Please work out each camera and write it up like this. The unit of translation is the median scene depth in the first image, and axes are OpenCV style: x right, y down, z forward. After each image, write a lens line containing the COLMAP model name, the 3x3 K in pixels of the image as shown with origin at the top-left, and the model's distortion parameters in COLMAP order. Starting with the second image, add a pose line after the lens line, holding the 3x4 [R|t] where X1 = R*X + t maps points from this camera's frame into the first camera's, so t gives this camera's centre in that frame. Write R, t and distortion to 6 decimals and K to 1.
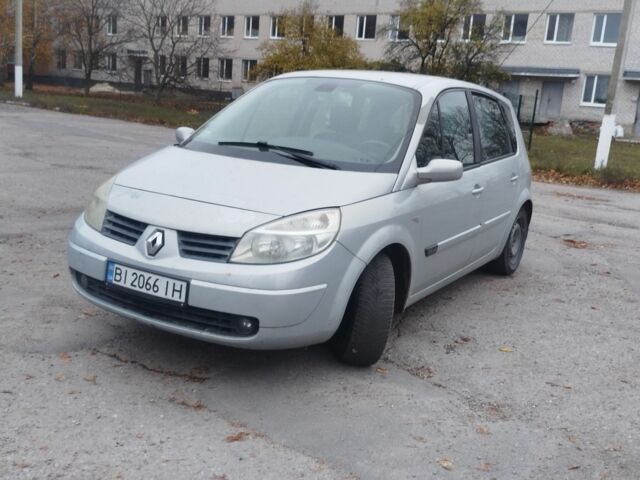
lens RADIAL K [[725.8, 0, 320.0], [0, 725.8, 240.0], [0, 0, 1]] dist [0.069055, -0.002563]
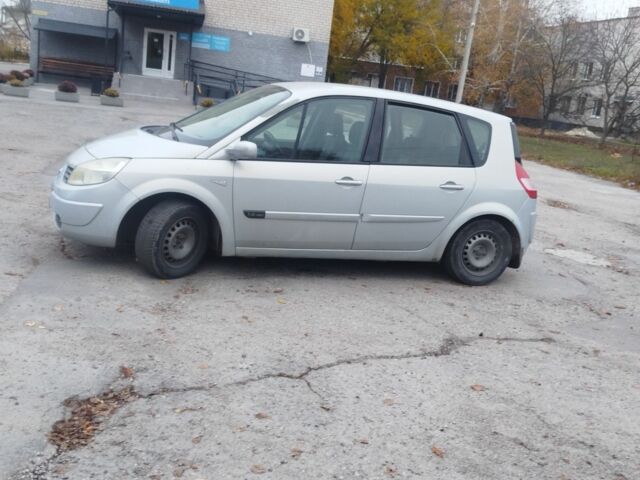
lens RADIAL K [[725.8, 0, 320.0], [0, 725.8, 240.0], [0, 0, 1]] dist [0.069055, -0.002563]
pose [[0.750429, 0.150829, -0.643511, 1.043038], [-0.192155, 0.981347, 0.005931, 0.028270], [0.632402, 0.119203, 0.765414, 0.088363]]
